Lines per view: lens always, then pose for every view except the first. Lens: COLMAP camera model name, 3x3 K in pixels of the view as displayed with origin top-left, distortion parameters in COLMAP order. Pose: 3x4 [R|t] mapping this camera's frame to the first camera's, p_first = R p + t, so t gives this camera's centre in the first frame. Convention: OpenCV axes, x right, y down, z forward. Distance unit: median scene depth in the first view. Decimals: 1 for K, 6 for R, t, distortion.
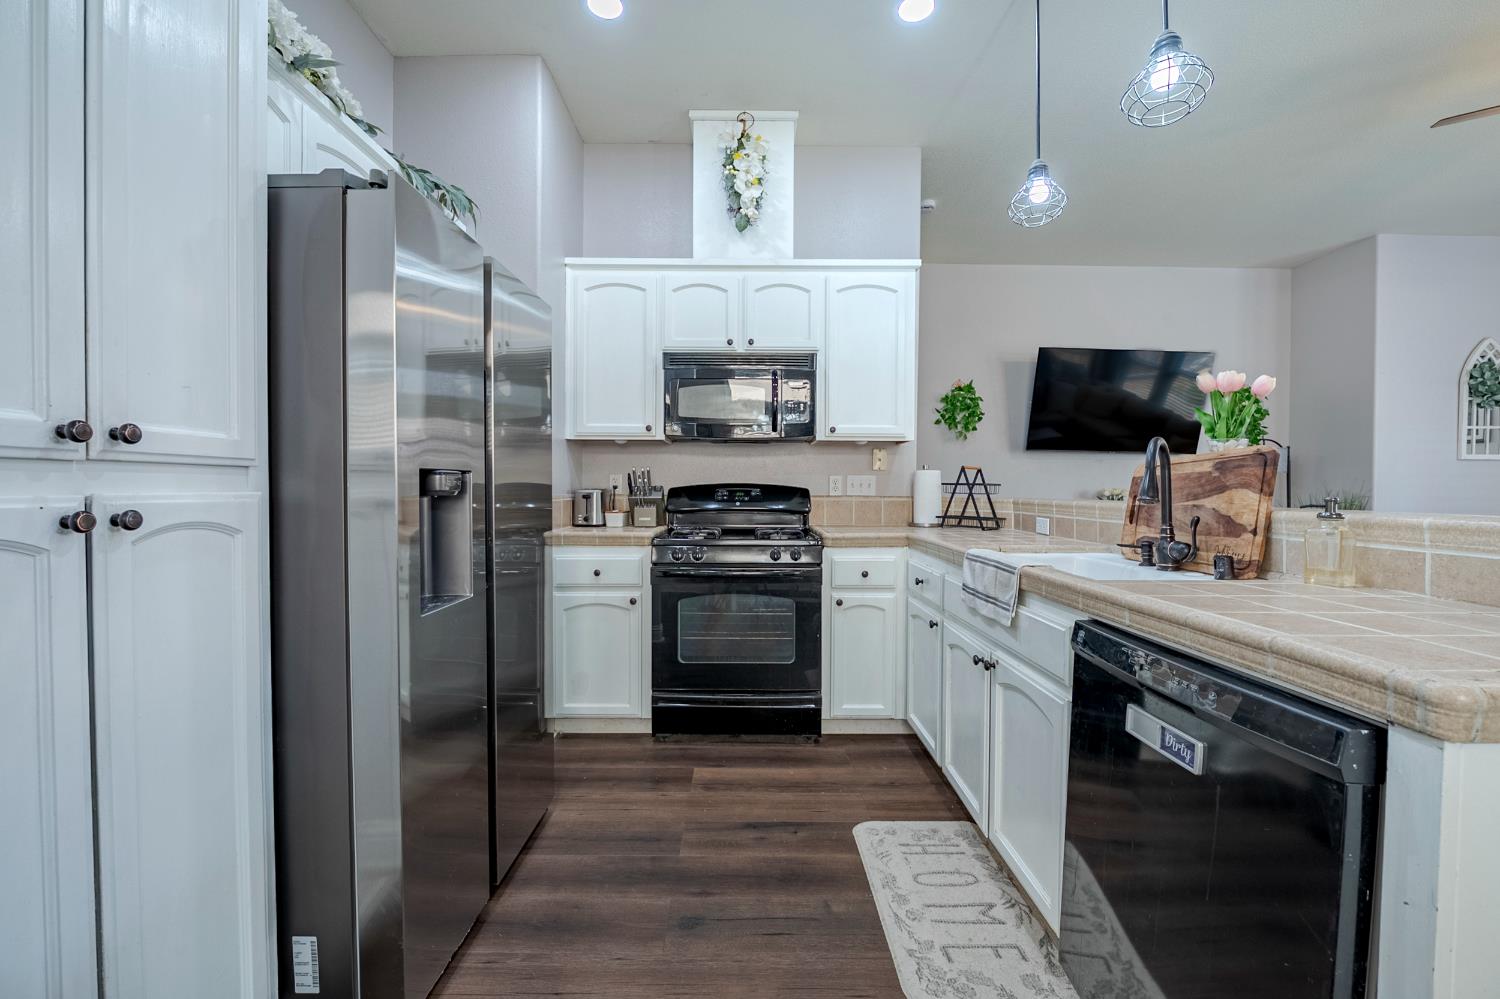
lens RADIAL K [[595.2, 0, 750.0], [0, 595.2, 499.5], [0, 0, 1]] dist [-0.012477, 0.000432]
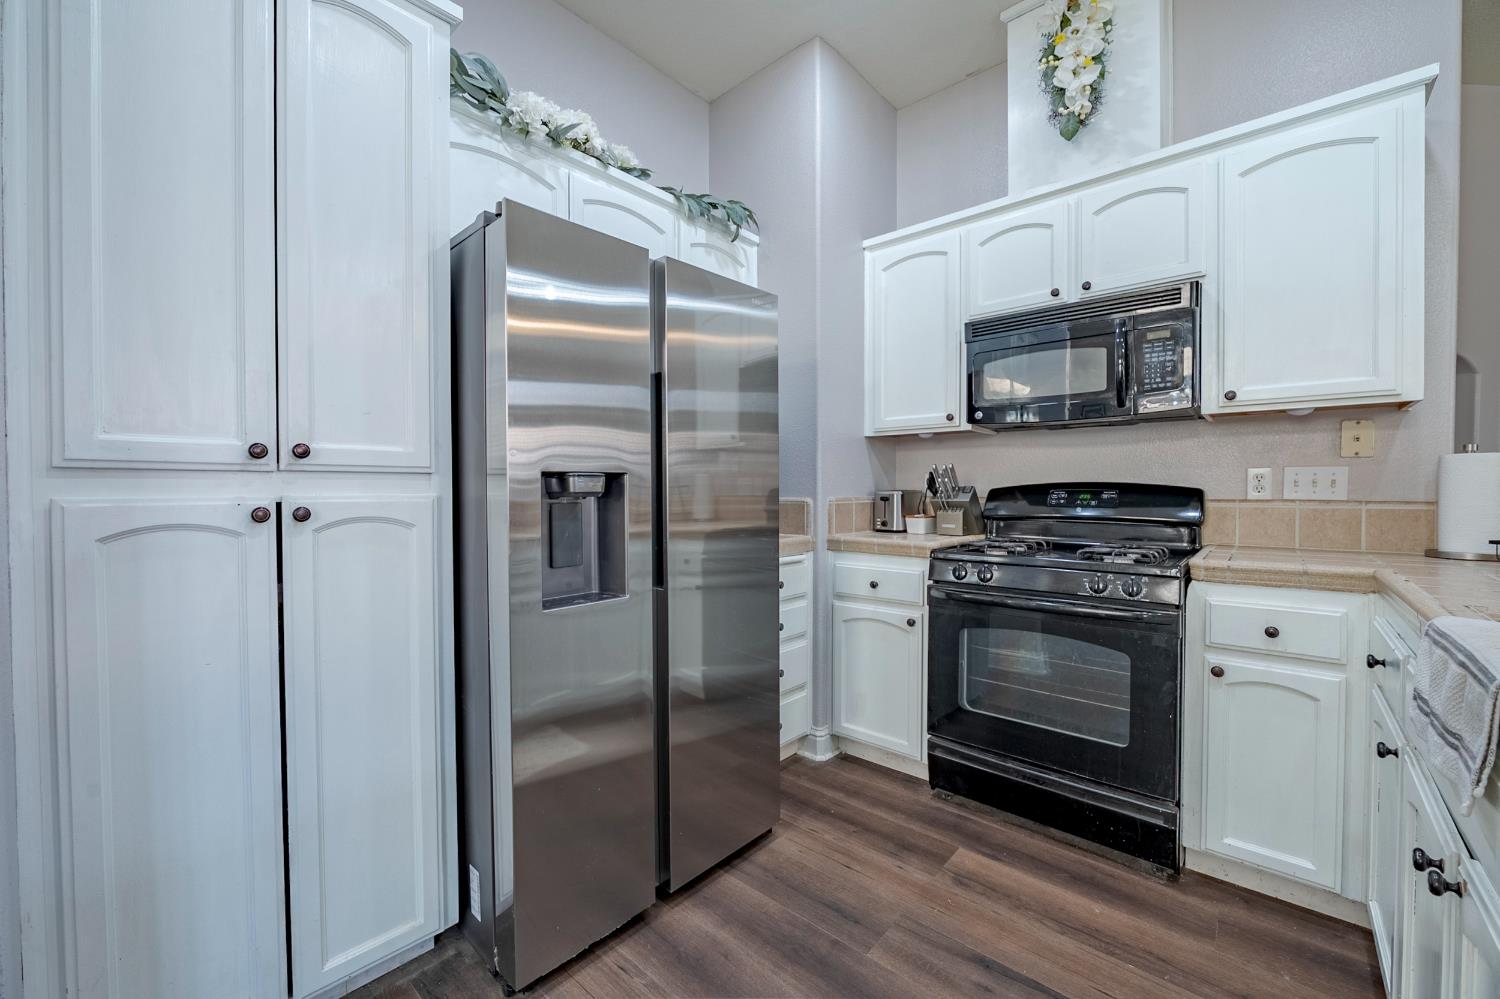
lens RADIAL K [[595.0, 0, 750.0], [0, 595.0, 499.5], [0, 0, 1]] dist [-0.014205, 0.000169]
pose [[0.743132, 0.006494, -0.669114, 0.198495], [-0.008580, 0.999963, 0.000176, -0.002617], [0.669090, 0.005611, 0.743160, 0.214583]]
